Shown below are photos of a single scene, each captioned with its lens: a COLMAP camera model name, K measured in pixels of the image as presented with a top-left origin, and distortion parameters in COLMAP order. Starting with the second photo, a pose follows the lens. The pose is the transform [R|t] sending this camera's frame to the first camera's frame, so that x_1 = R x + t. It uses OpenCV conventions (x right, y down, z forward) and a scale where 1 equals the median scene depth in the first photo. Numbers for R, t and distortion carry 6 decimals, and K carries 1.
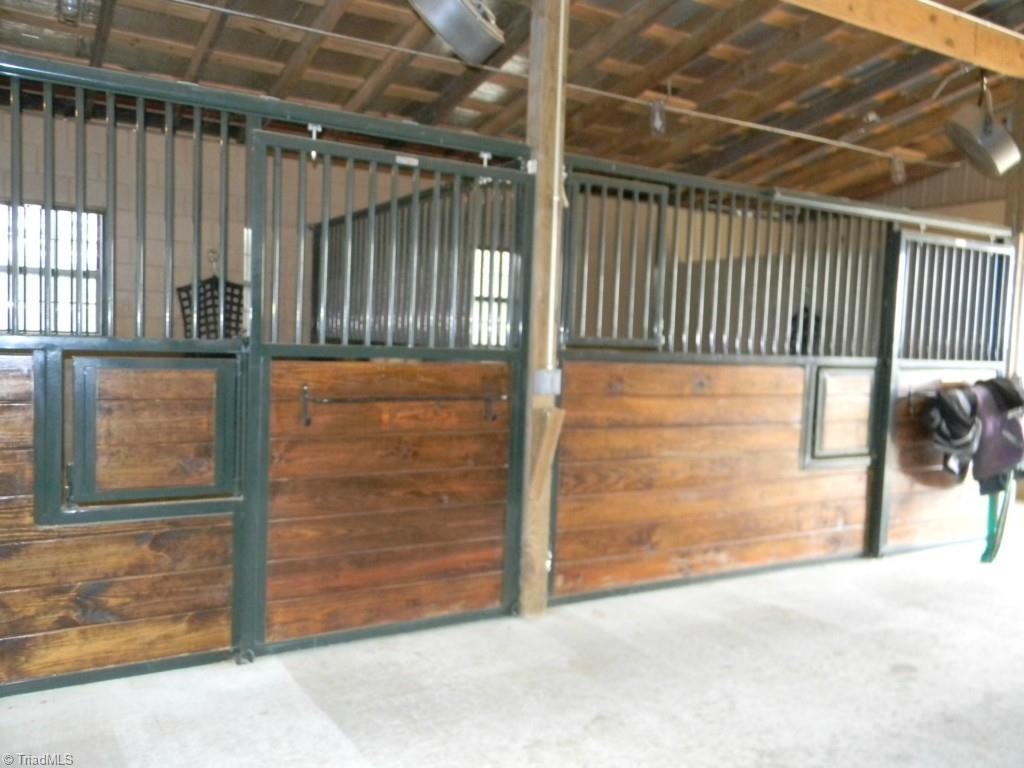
lens RADIAL K [[830.5, 0, 512.0], [0, 830.5, 384.0], [0, 0, 1]] dist [0.004556, 0.003301]
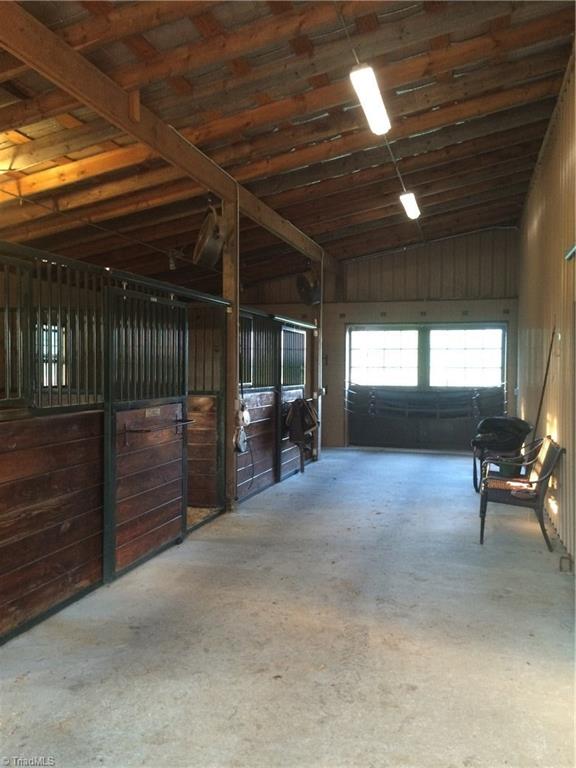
lens RADIAL K [[622.9, 0, 288.0], [0, 622.9, 384.0], [0, 0, 1]] dist [0.004556, 0.003301]
pose [[0.728417, -0.059055, 0.682584, -0.884165], [0.066887, 0.997649, 0.014936, -0.080250], [-0.681861, 0.034776, 0.730655, -0.225552]]
